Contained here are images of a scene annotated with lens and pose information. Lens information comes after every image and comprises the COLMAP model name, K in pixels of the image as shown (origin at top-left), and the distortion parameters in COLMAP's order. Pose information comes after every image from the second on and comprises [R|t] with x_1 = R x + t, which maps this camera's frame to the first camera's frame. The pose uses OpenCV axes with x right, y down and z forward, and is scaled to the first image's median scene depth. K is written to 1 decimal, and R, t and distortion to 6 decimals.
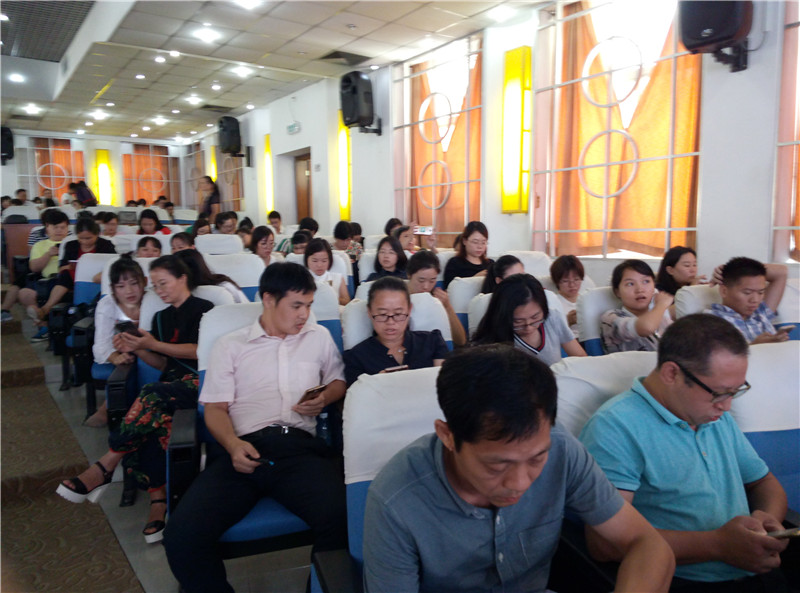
lens RADIAL K [[640.7, 0, 400.0], [0, 640.7, 296.5], [0, 0, 1]] dist [0.105508, -0.227217]
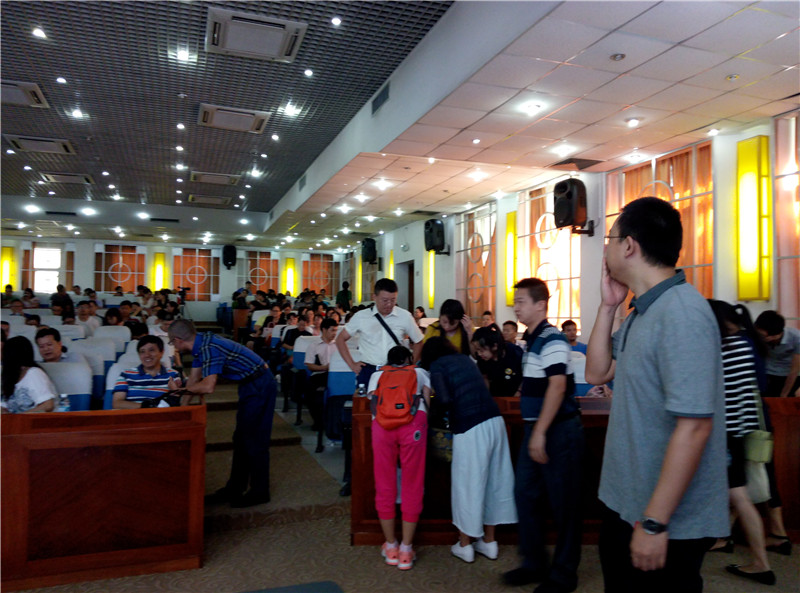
lens RADIAL K [[640.7, 0, 400.0], [0, 640.7, 296.5], [0, 0, 1]] dist [0.105508, -0.227217]
pose [[0.967870, 0.009893, -0.251257, 0.195709], [-0.043119, 0.990955, -0.127081, 0.046433], [0.247727, 0.133832, 0.959542, -0.426407]]
